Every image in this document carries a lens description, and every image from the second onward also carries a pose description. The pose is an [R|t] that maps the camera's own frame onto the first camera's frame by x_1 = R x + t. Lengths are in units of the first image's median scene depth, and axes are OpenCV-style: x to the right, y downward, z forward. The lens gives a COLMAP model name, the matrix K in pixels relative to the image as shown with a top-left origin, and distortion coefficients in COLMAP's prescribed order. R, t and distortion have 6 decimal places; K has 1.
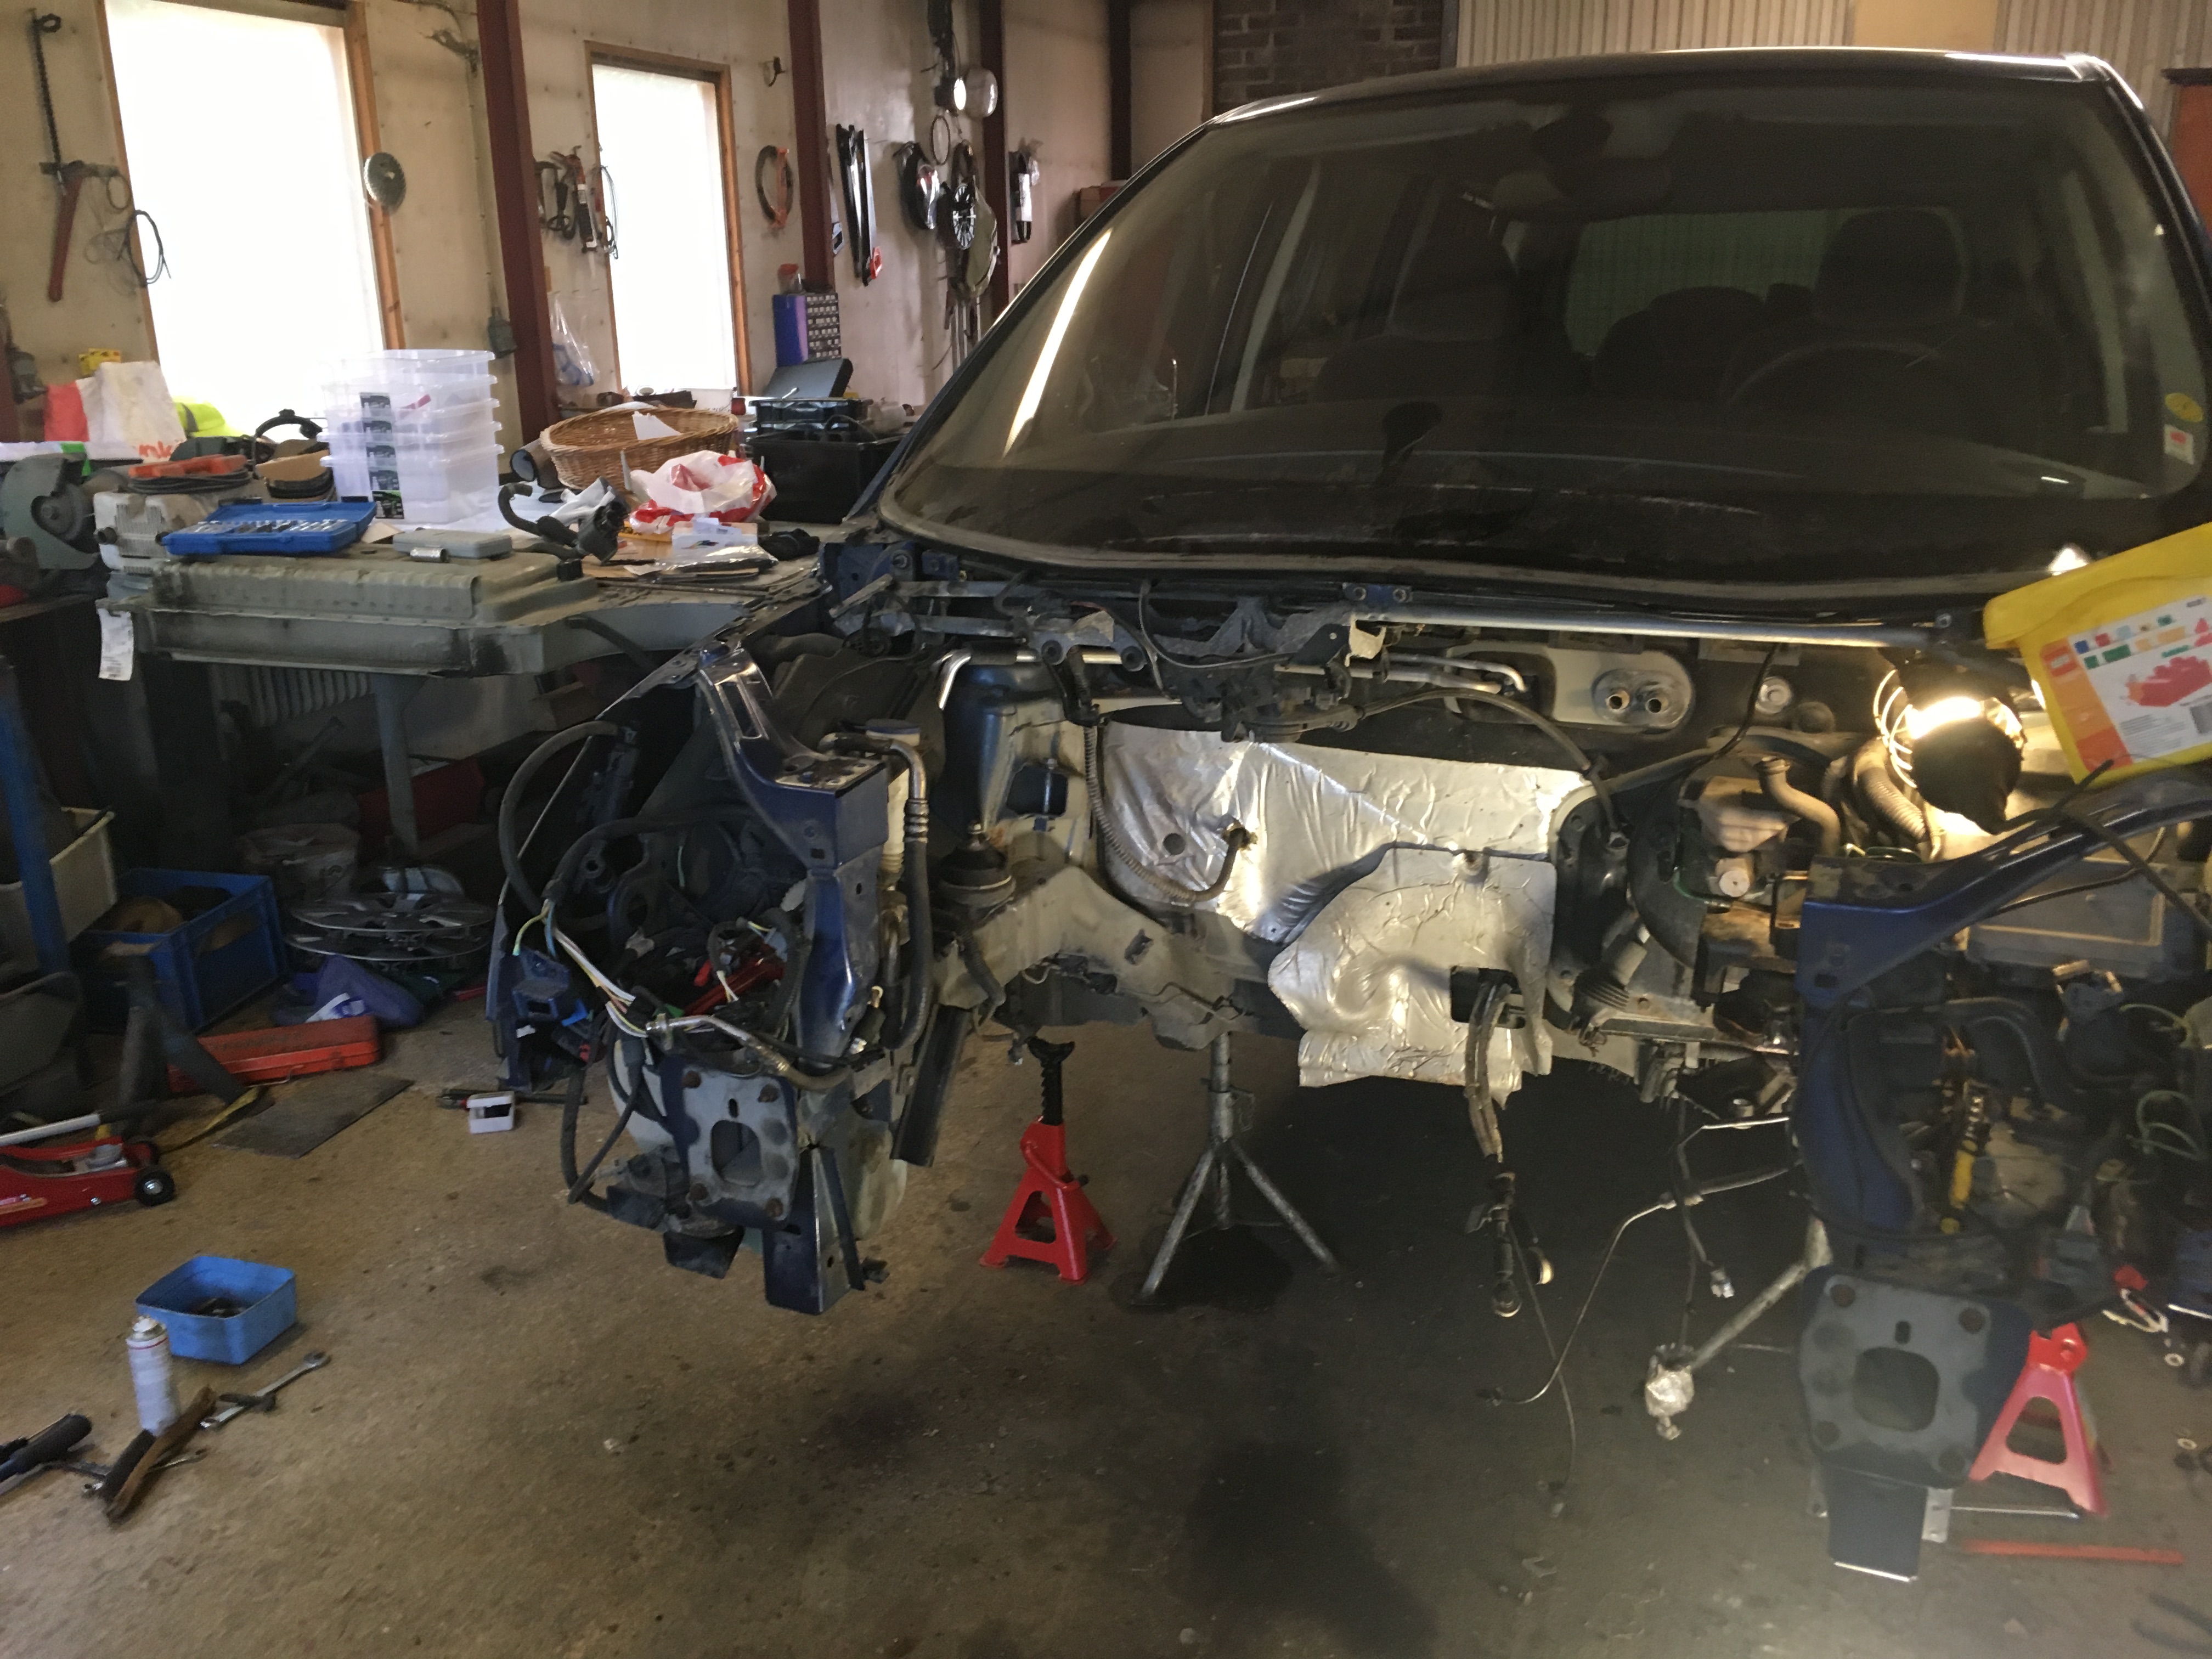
lens RADIAL K [[1869.4, 0, 1098.1], [0, 1869.4, 841.7], [0, 0, 1]] dist [0.077665, -0.099881]
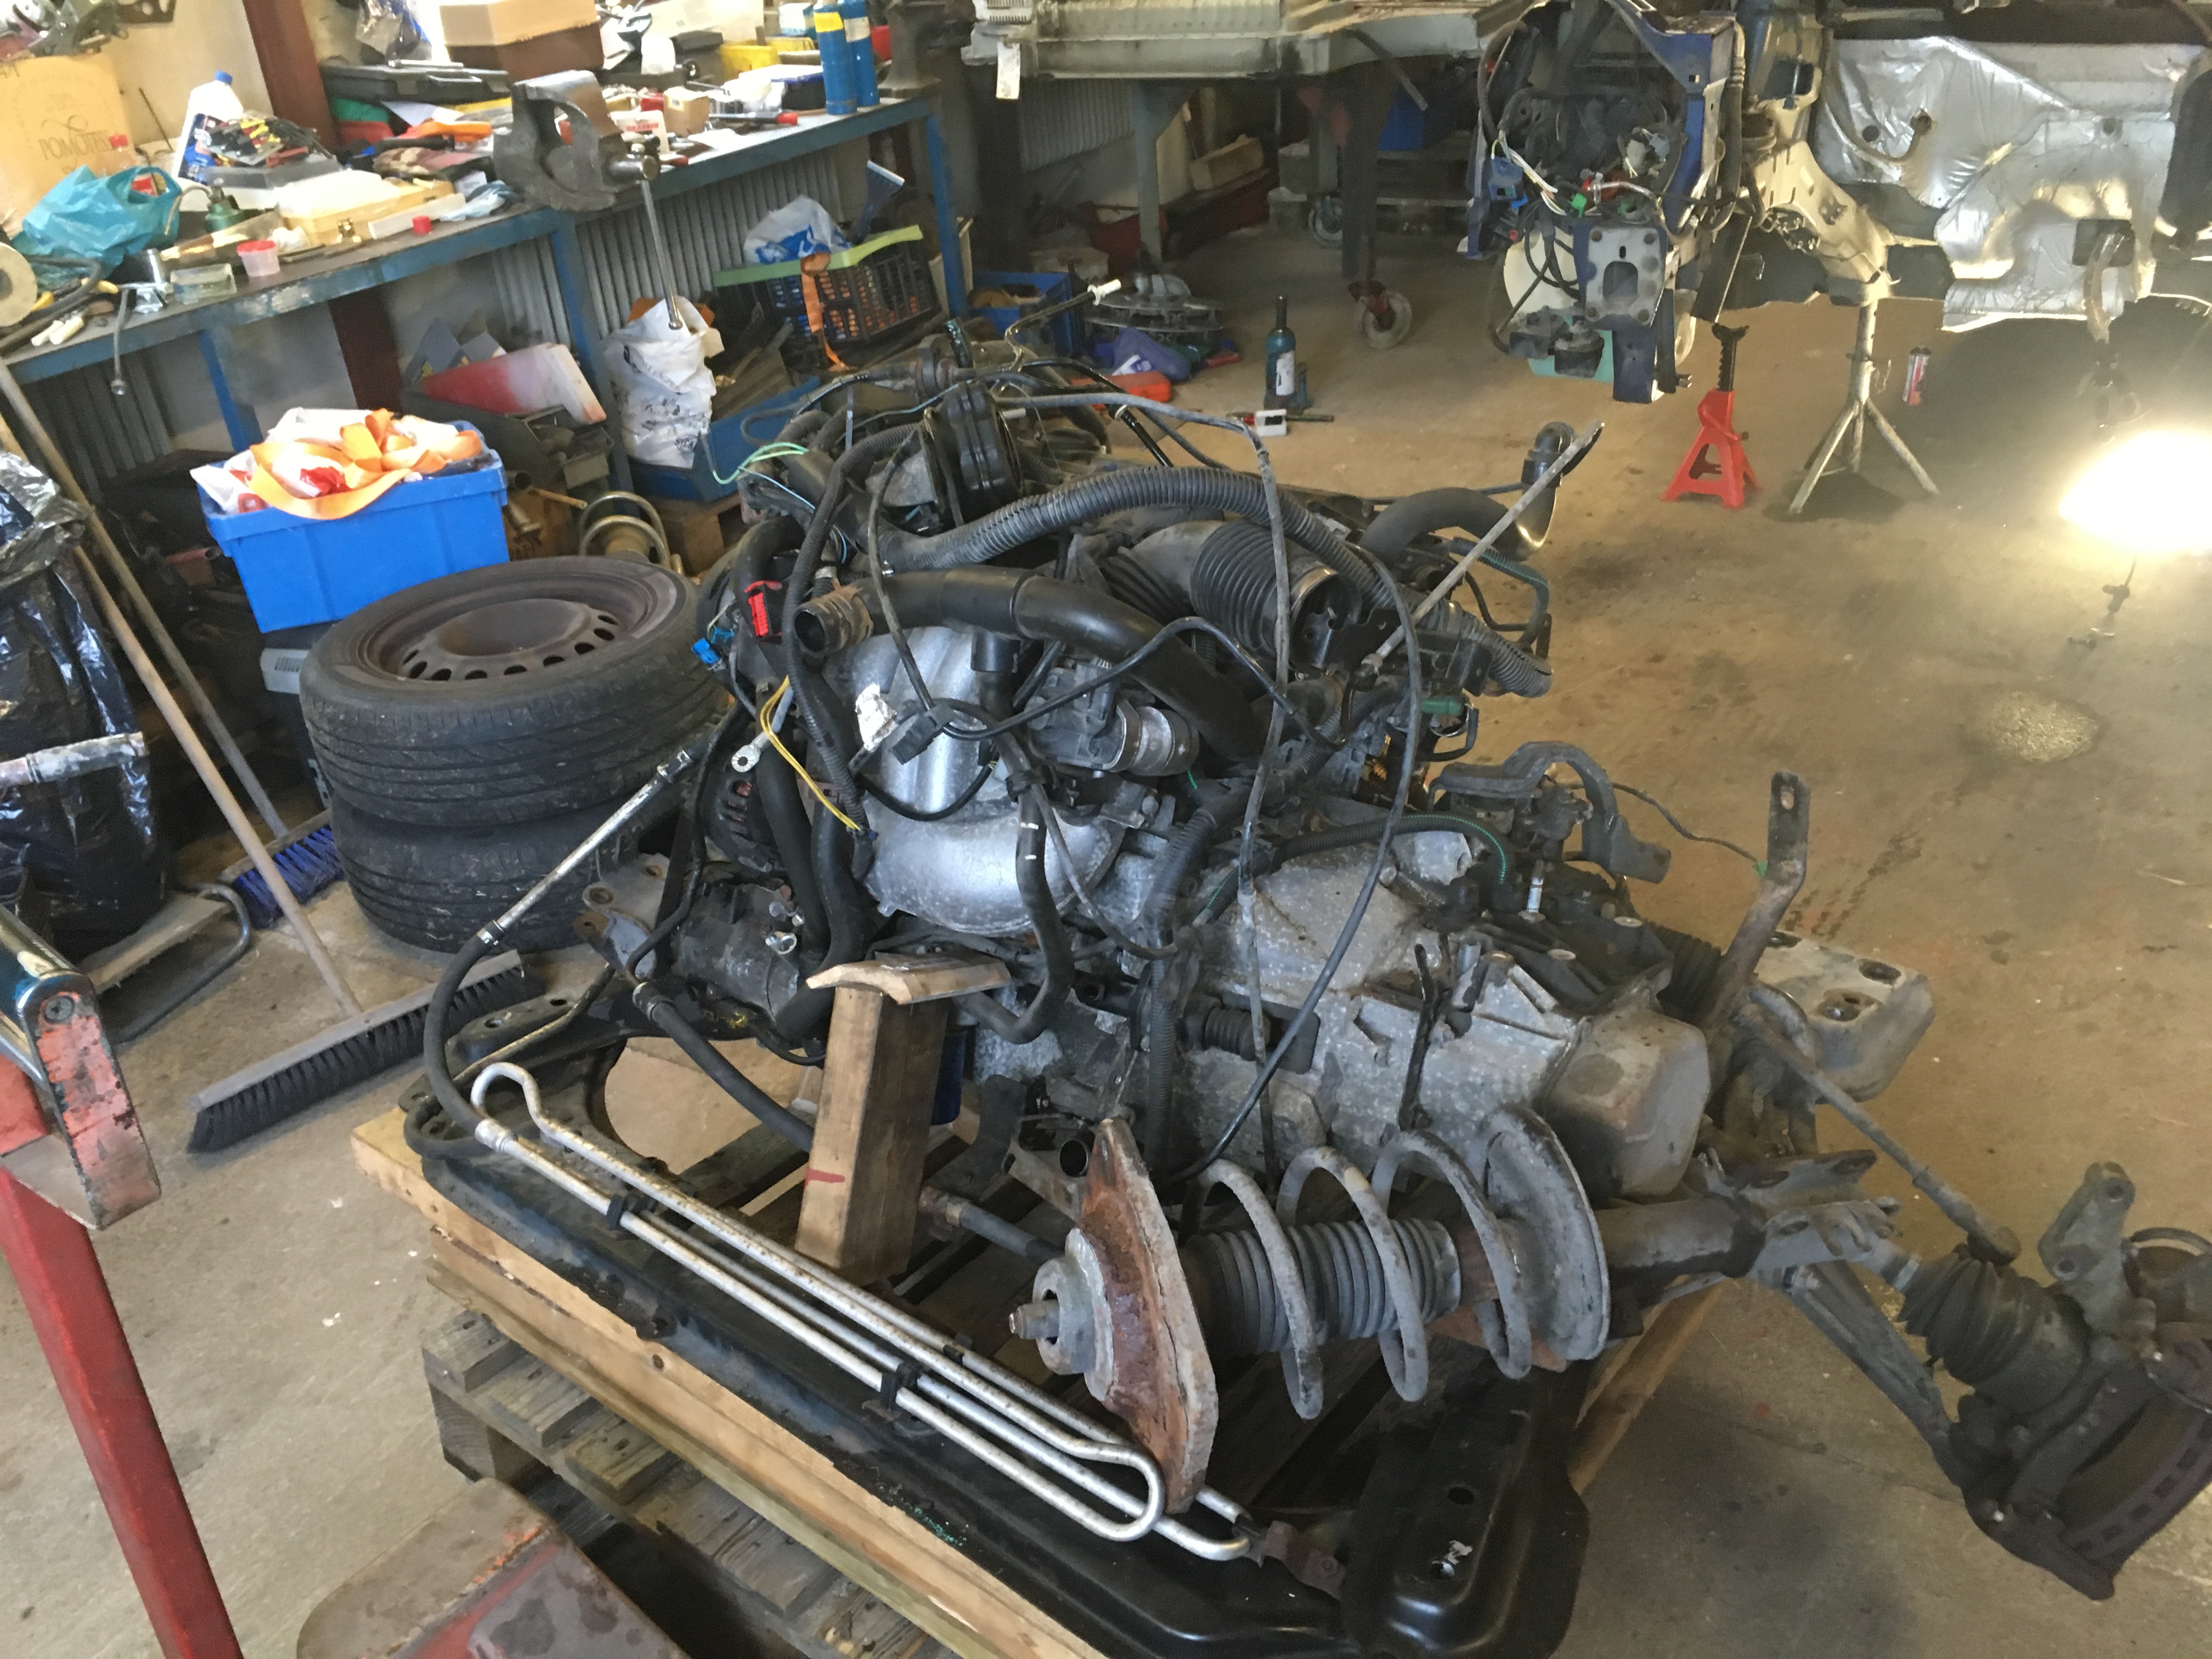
lens RADIAL K [[1869.4, 0, 1098.1], [0, 1869.4, 841.7], [0, 0, 1]] dist [0.077665, -0.099881]
pose [[0.975178, 0.044377, -0.216931, -0.206916], [0.003282, 0.976706, 0.214558, 0.230442], [0.221399, -0.209944, 0.952316, -0.630101]]
